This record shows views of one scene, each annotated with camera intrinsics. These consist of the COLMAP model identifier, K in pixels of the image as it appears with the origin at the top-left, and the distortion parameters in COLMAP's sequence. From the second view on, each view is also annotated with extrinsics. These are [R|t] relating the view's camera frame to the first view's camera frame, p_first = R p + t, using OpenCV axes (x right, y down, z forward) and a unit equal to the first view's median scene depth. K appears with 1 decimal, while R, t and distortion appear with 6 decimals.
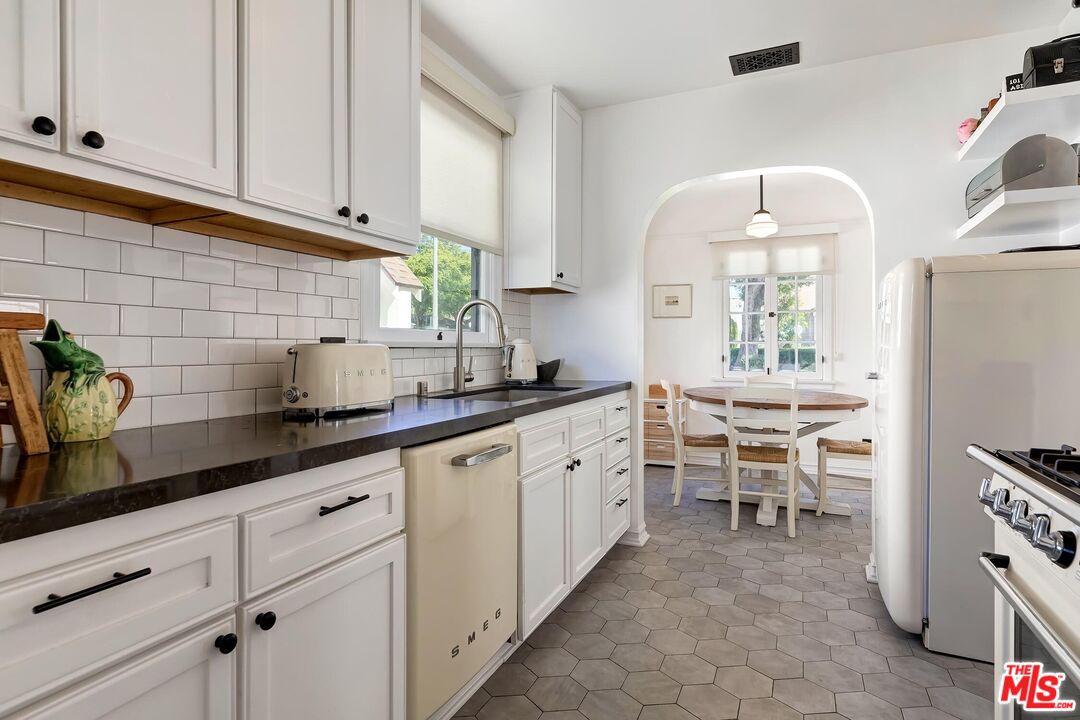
lens RADIAL K [[556.1, 0, 544.9], [0, 556.1, 345.9], [0, 0, 1]] dist [-0.001075, 0.002317]
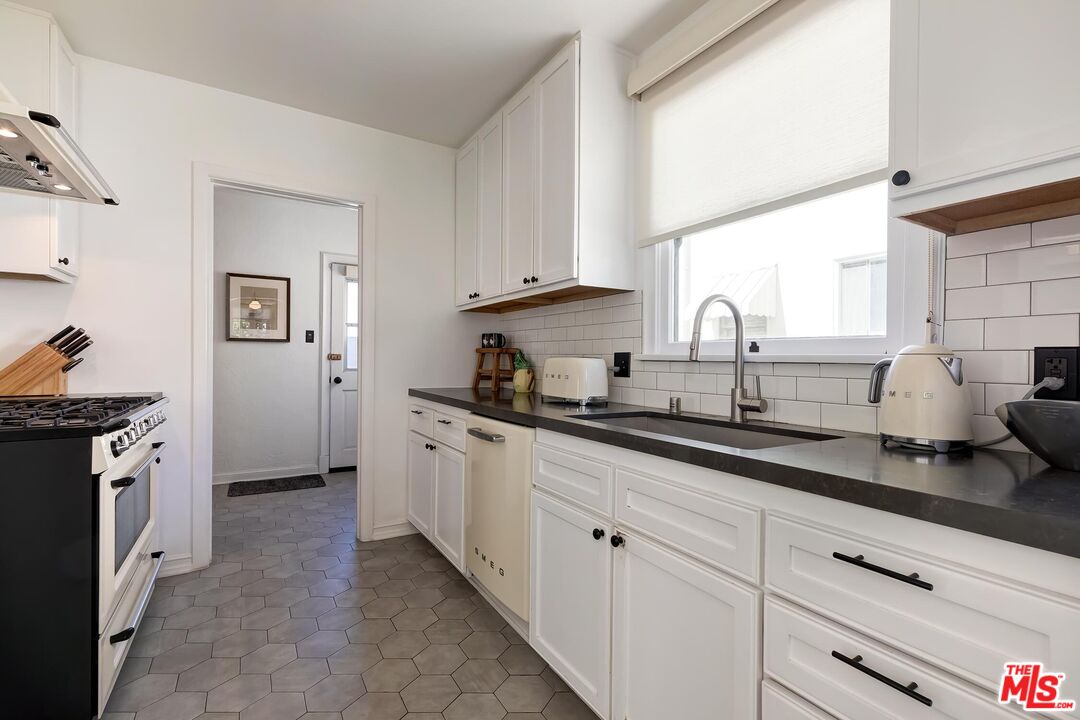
lens RADIAL K [[494.2, 0, 531.1], [0, 494.2, 361.1], [0, 0, 1]] dist [0.008170, 0.000907]
pose [[-0.573094, -0.001613, -0.819488, 0.526950], [-0.006741, 0.999974, 0.002745, 0.001580], [0.819462, 0.007098, -0.573089, 1.127274]]
